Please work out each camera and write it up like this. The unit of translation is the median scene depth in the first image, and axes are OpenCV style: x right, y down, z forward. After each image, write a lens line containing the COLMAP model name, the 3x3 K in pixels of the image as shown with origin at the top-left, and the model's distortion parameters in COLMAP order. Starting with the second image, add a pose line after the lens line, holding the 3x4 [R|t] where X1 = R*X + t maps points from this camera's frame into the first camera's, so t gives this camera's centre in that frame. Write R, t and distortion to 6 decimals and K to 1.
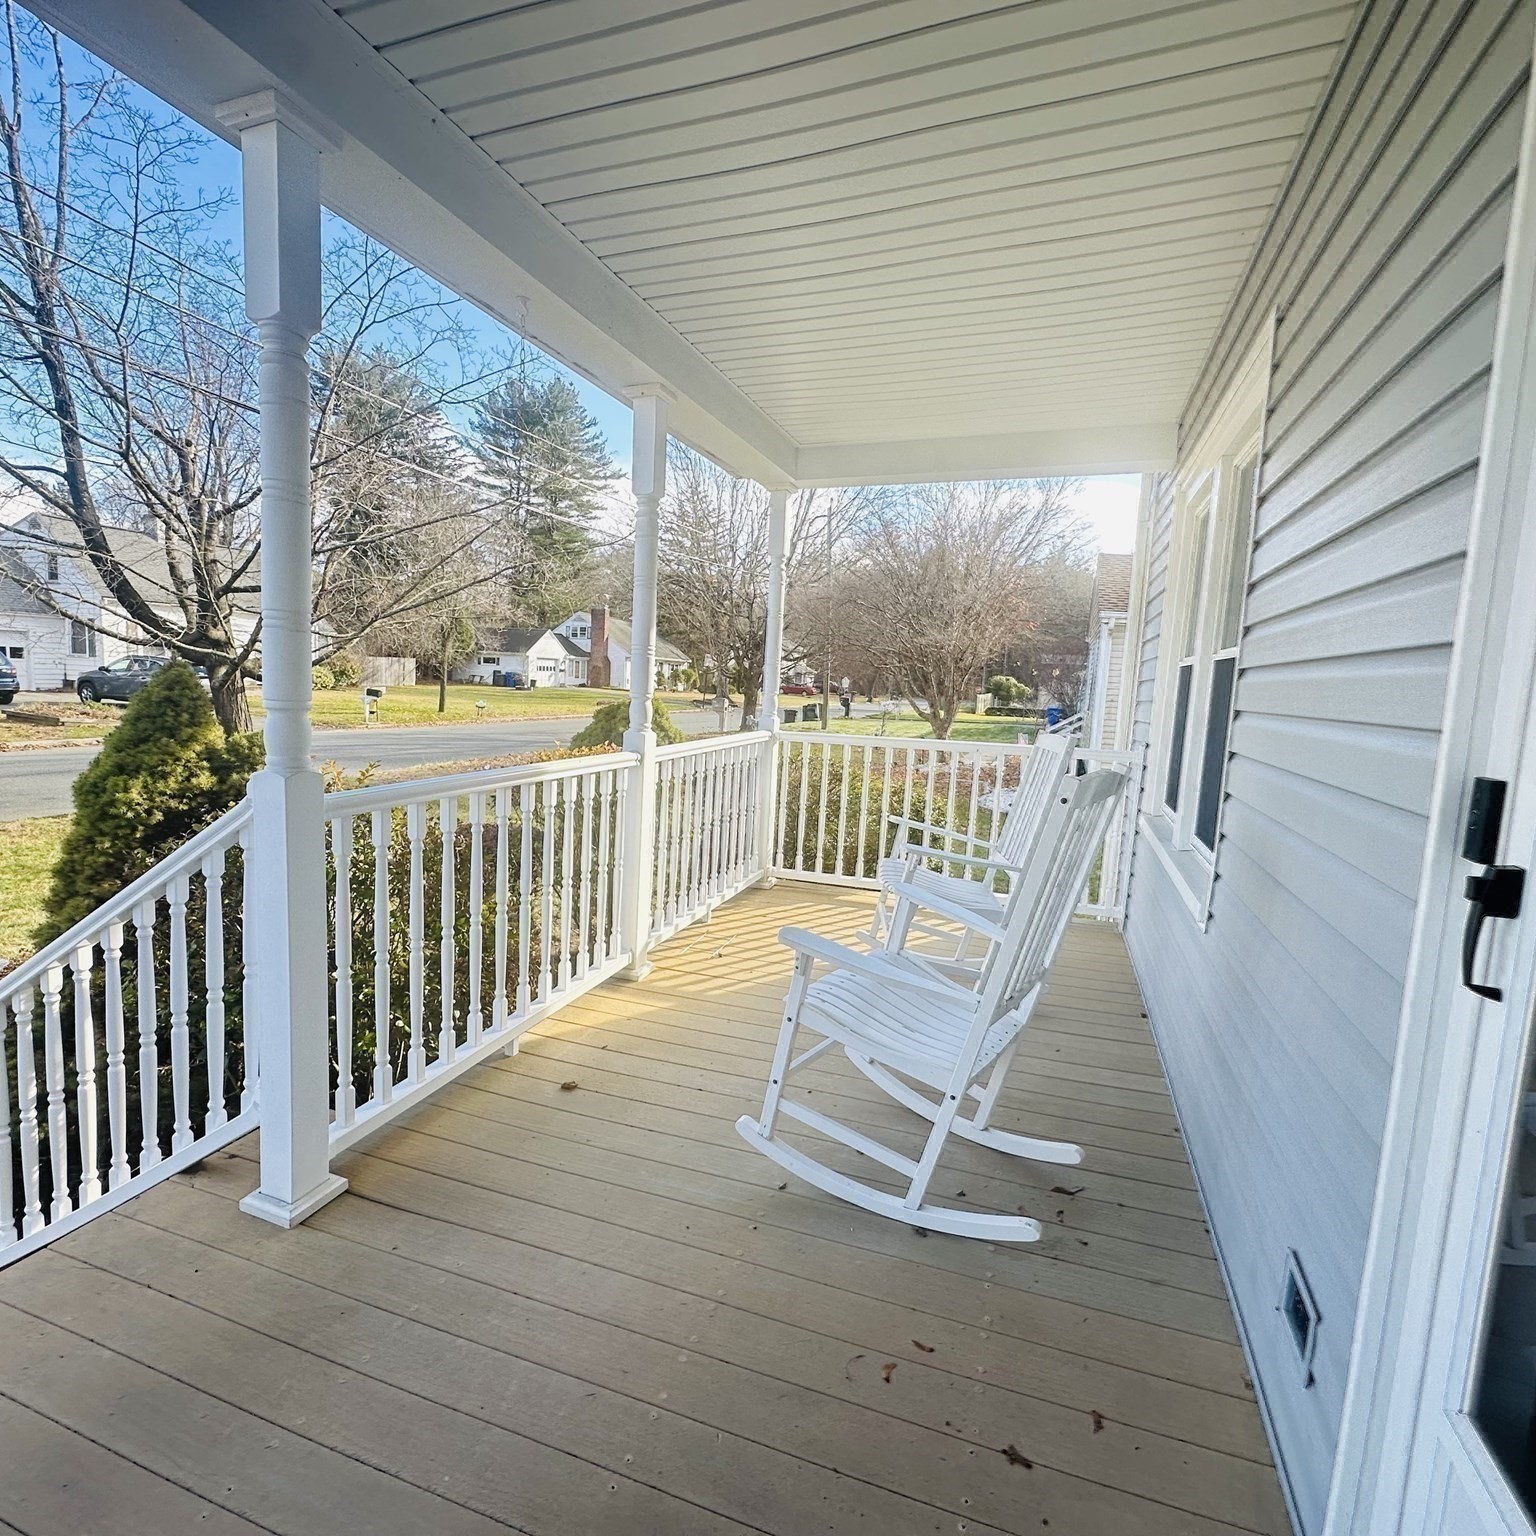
lens RADIAL K [[813.3, 0, 768.0], [0, 813.3, 768.0], [0, 0, 1]] dist [-0.000232, -0.000071]
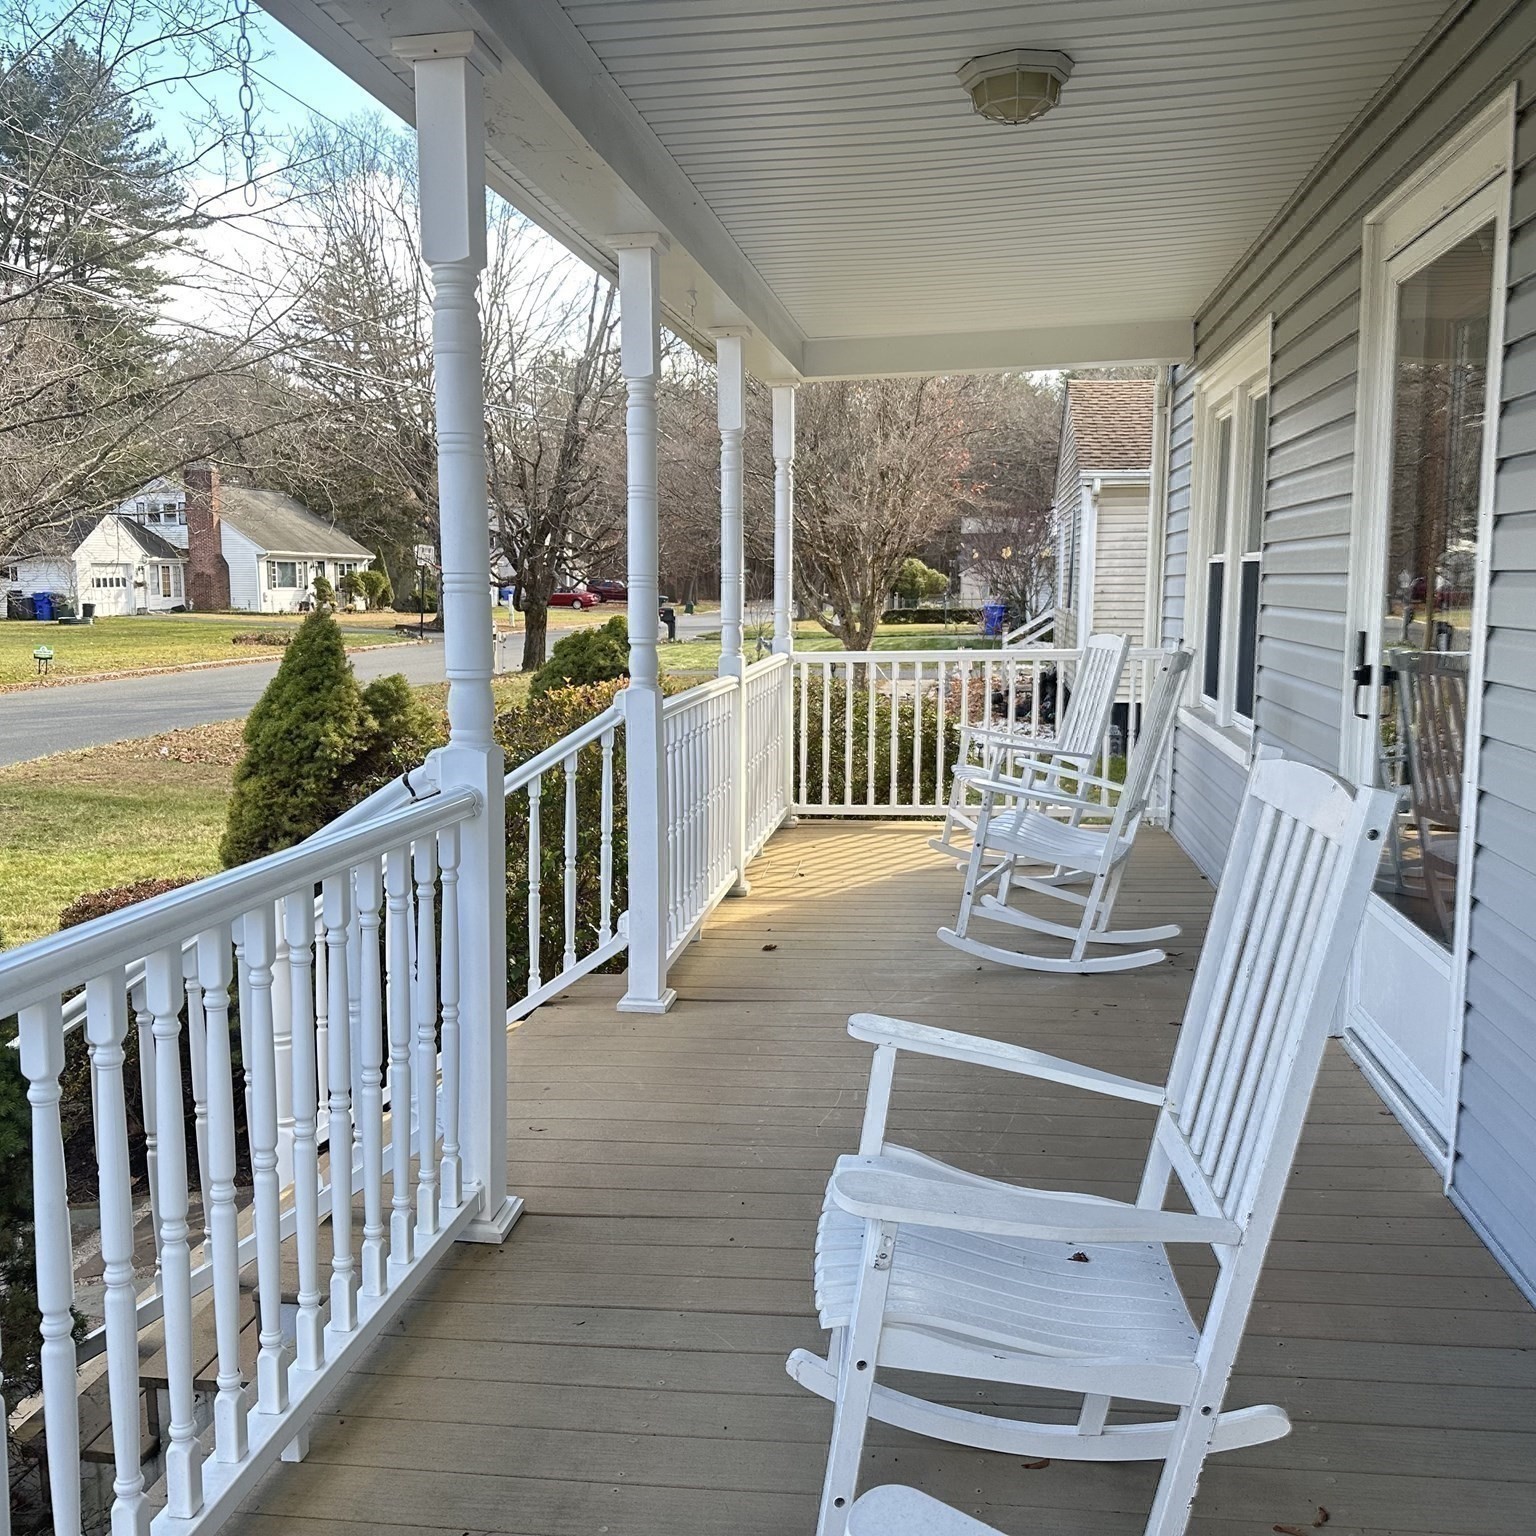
lens RADIAL K [[1459.4, 0, 768.0], [0, 1459.4, 768.0], [0, 0, 1]] dist [0.156668, -0.290525]
pose [[0.978153, -0.076638, 0.193244, -0.136790], [0.072073, 0.996931, 0.030551, 0.012518], [-0.194993, -0.015956, 0.980675, -0.237566]]
